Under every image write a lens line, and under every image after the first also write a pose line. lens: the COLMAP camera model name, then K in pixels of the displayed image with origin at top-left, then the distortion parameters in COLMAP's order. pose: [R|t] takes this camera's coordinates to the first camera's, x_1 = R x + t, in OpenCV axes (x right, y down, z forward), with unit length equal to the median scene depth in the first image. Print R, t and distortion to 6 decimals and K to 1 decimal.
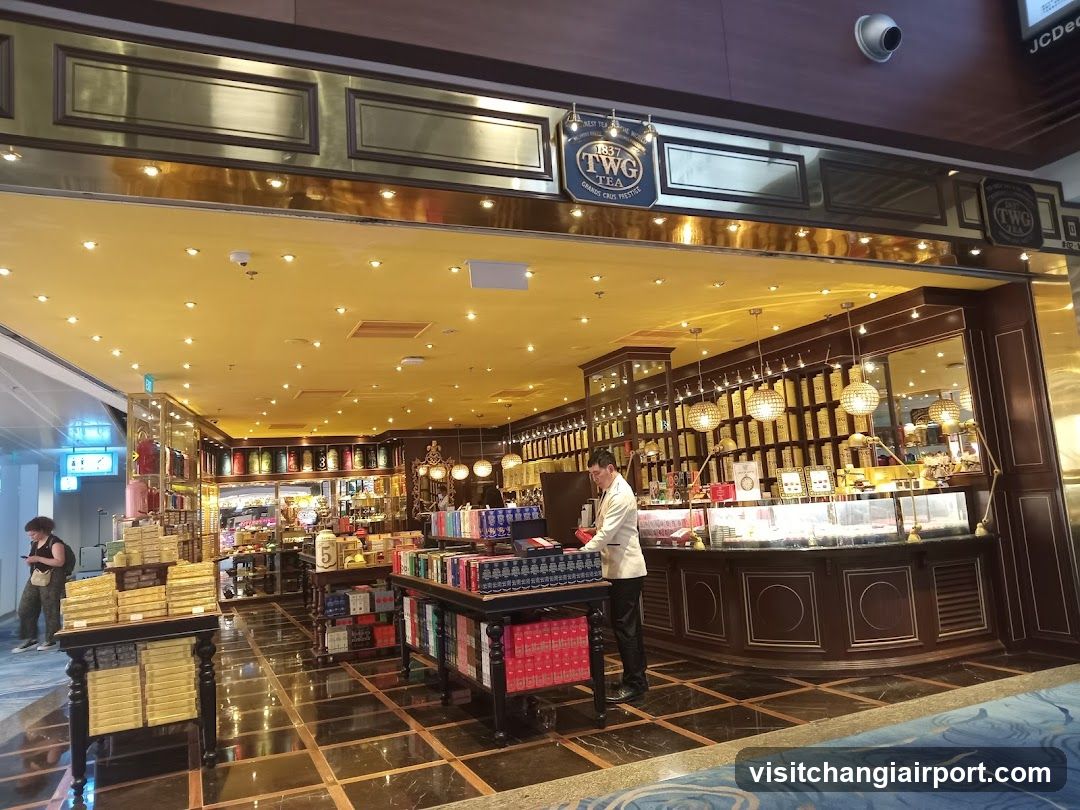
lens RADIAL K [[803.1, 0, 533.7], [0, 803.1, 396.0], [0, 0, 1]] dist [0.009954, 0.005975]
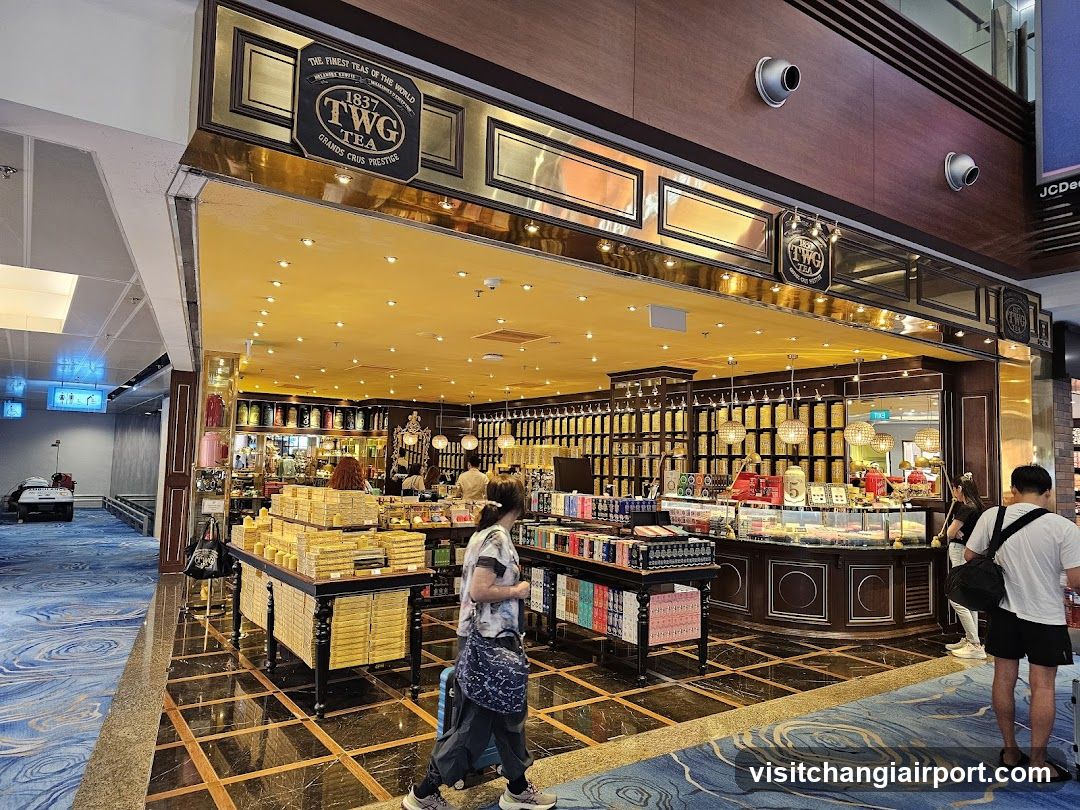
lens RADIAL K [[725.5, 0, 538.3], [0, 725.5, 407.2], [0, 0, 1]] dist [0.063569, -0.027344]
pose [[0.974749, 0.106559, 0.196240, -0.360519], [-0.116842, 0.992281, 0.041561, -0.029024], [-0.190297, -0.063440, 0.979675, -0.065189]]
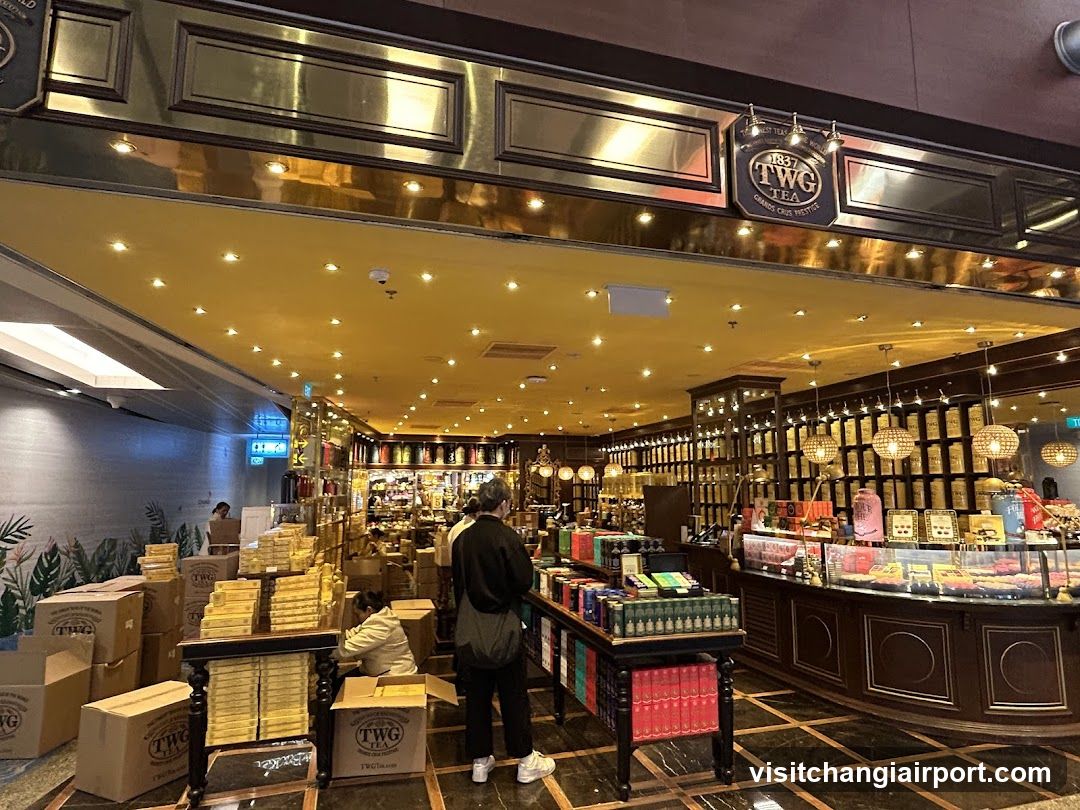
lens RADIAL K [[629.5, 0, 534.0], [0, 629.5, 401.8], [0, 0, 1]] dist [-0.012078, 0.005485]
pose [[0.990112, 0.048954, -0.131464, -0.050434], [-0.048935, 0.998796, 0.003373, -0.021349], [0.131471, 0.003093, 0.991315, 0.193655]]
